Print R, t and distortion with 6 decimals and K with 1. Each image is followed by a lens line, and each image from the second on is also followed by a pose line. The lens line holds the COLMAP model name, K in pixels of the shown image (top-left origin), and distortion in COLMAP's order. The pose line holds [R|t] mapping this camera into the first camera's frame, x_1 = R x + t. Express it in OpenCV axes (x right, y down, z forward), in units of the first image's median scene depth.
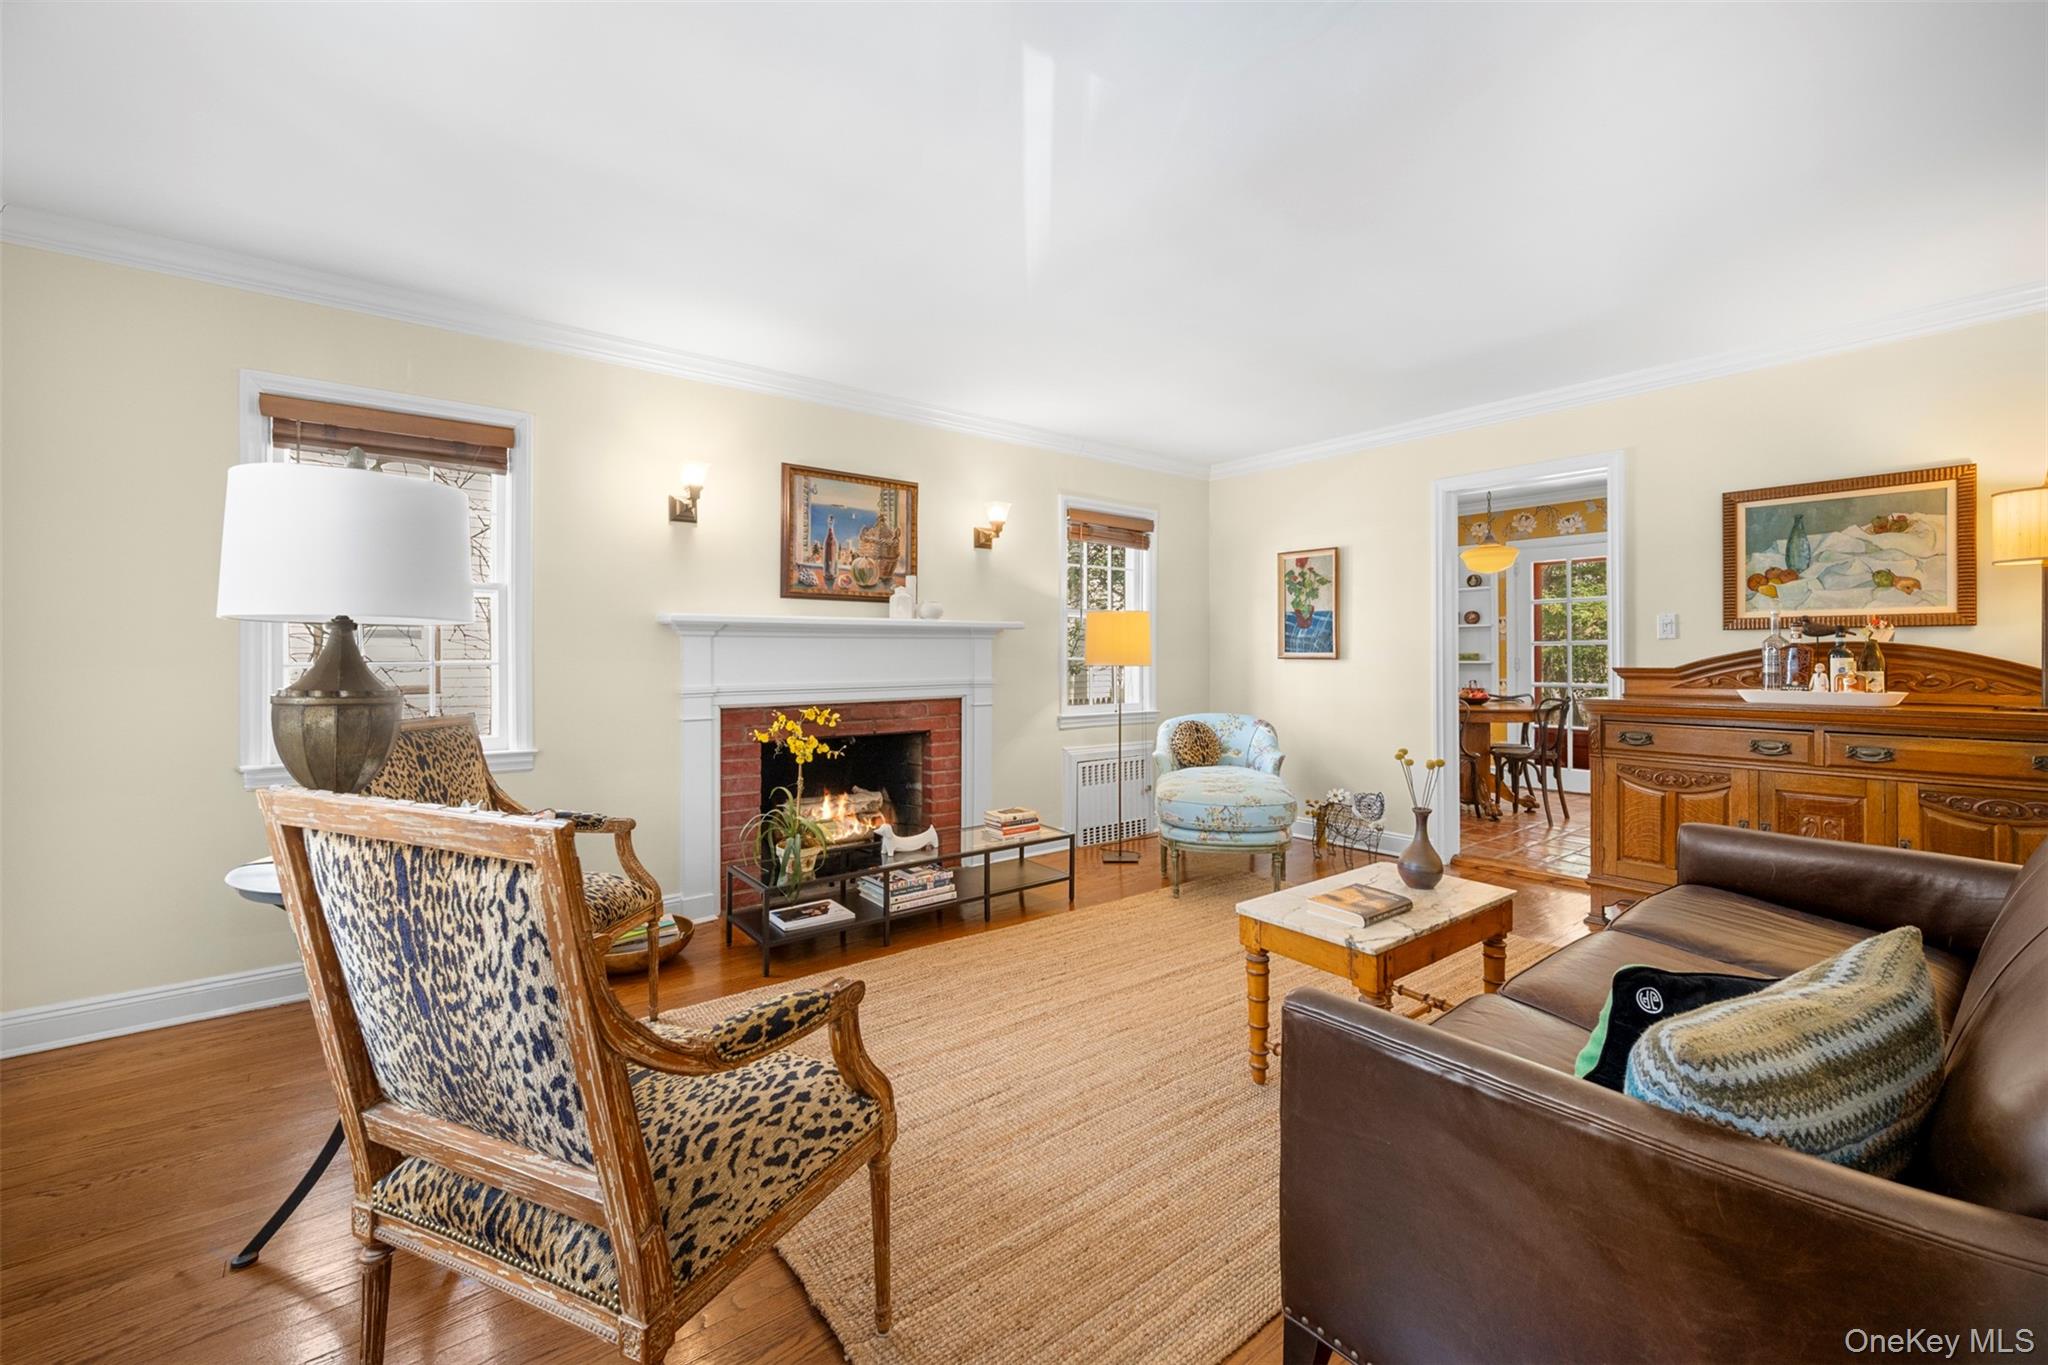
lens RADIAL K [[847.0, 0, 1025.0], [0, 847.0, 661.5], [0, 0, 1]] dist [-0.002006, 0.000109]
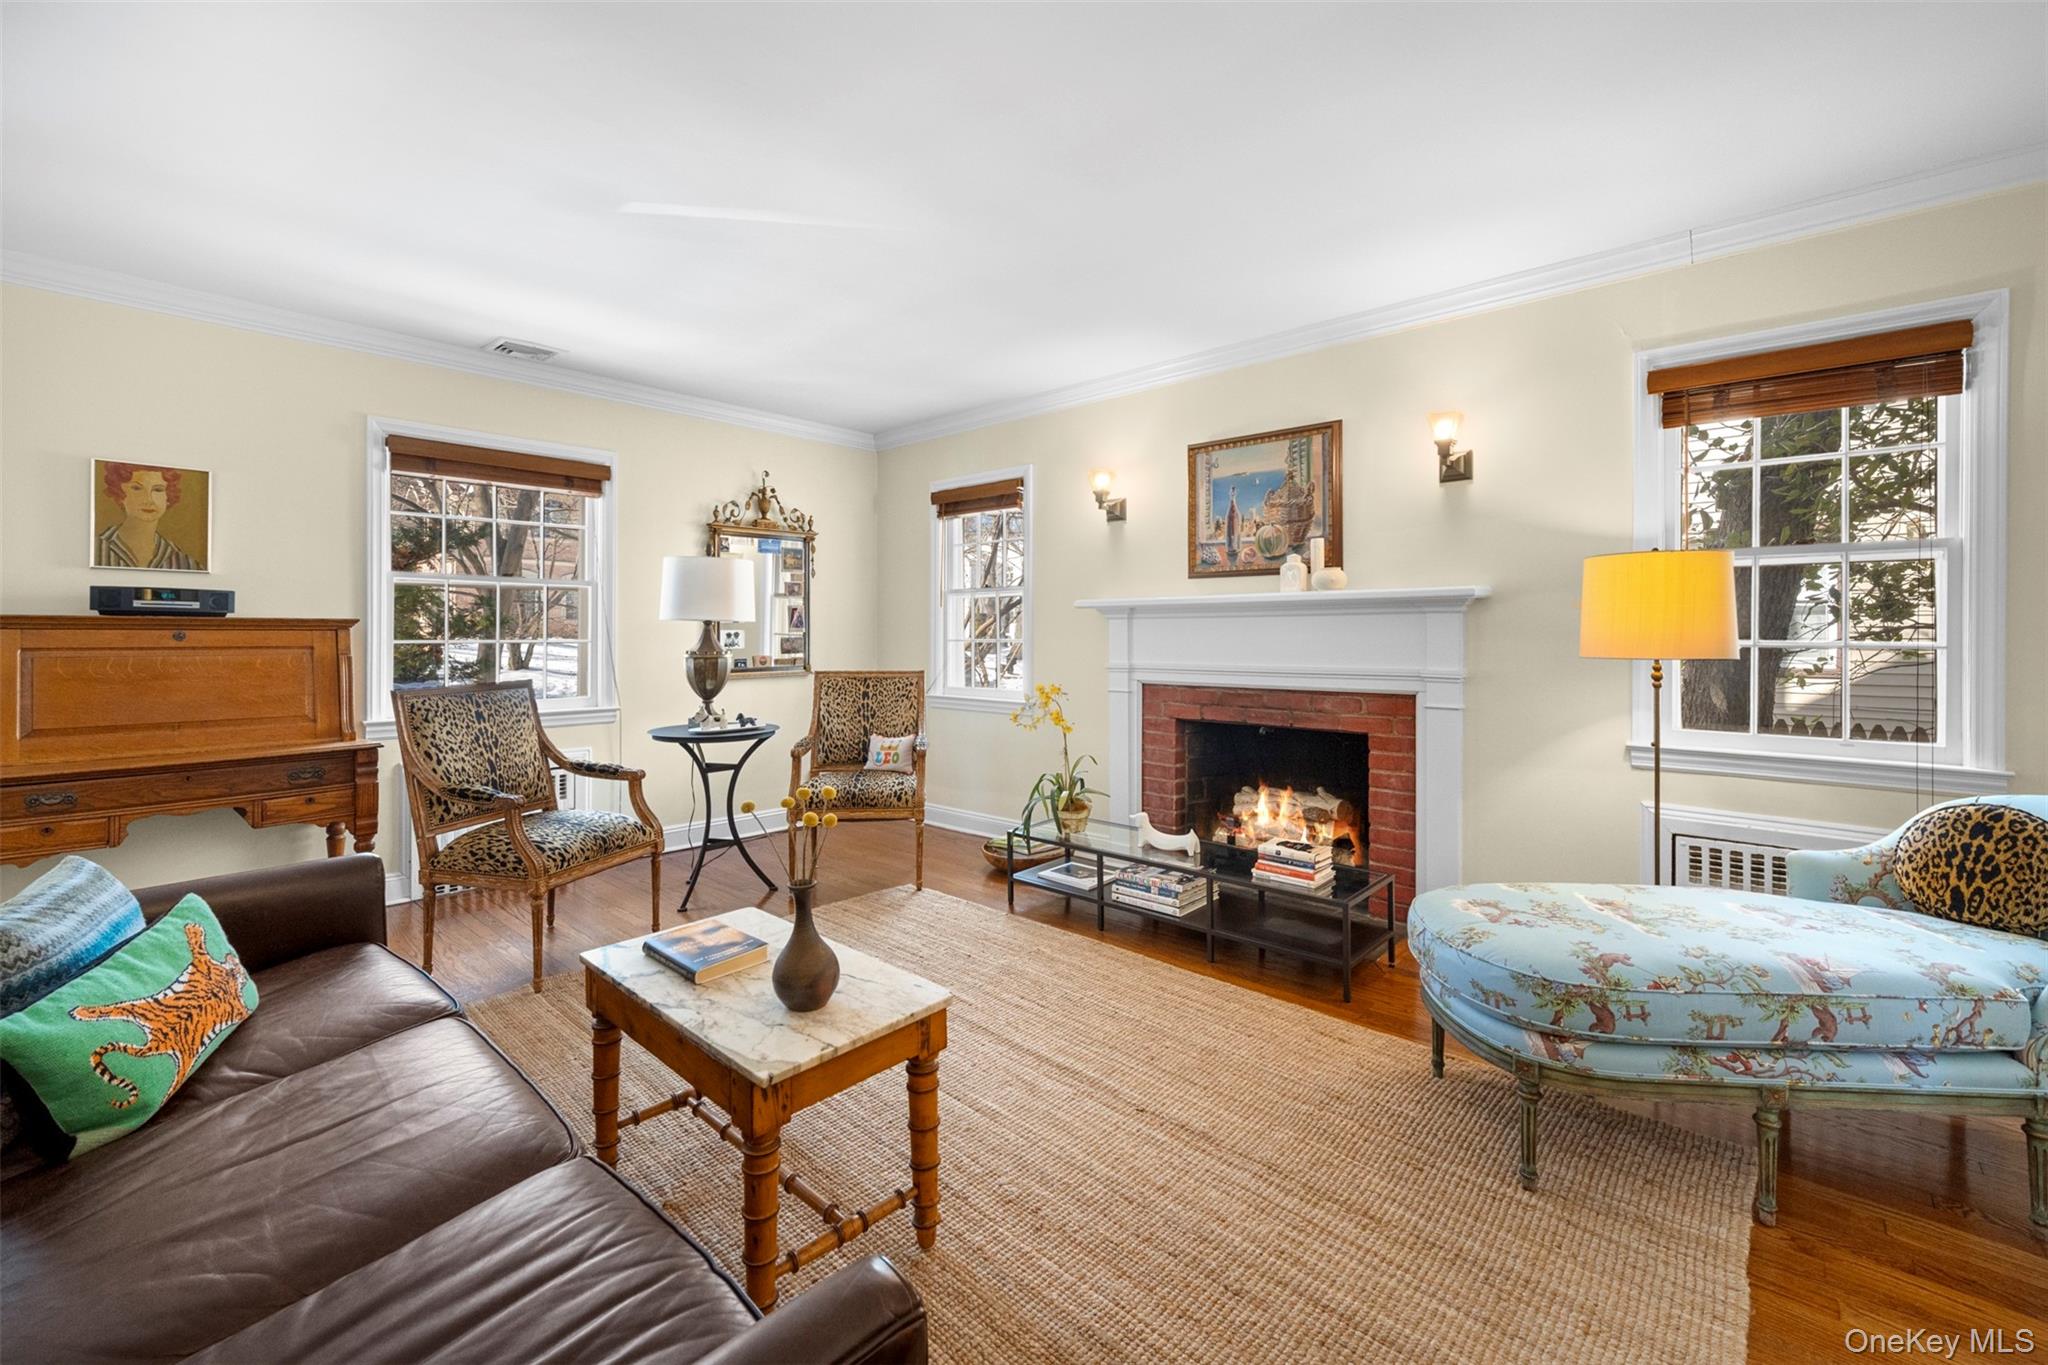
lens RADIAL K [[847.0, 0, 1017.6], [0, 847.0, 638.6], [0, 0, 1]] dist [-0.002006, 0.000109]
pose [[0.159121, 0.009546, -0.987213, 0.659150], [-0.006204, 0.999943, 0.008669, -0.010780], [0.987240, 0.004745, 0.159171, 0.616359]]
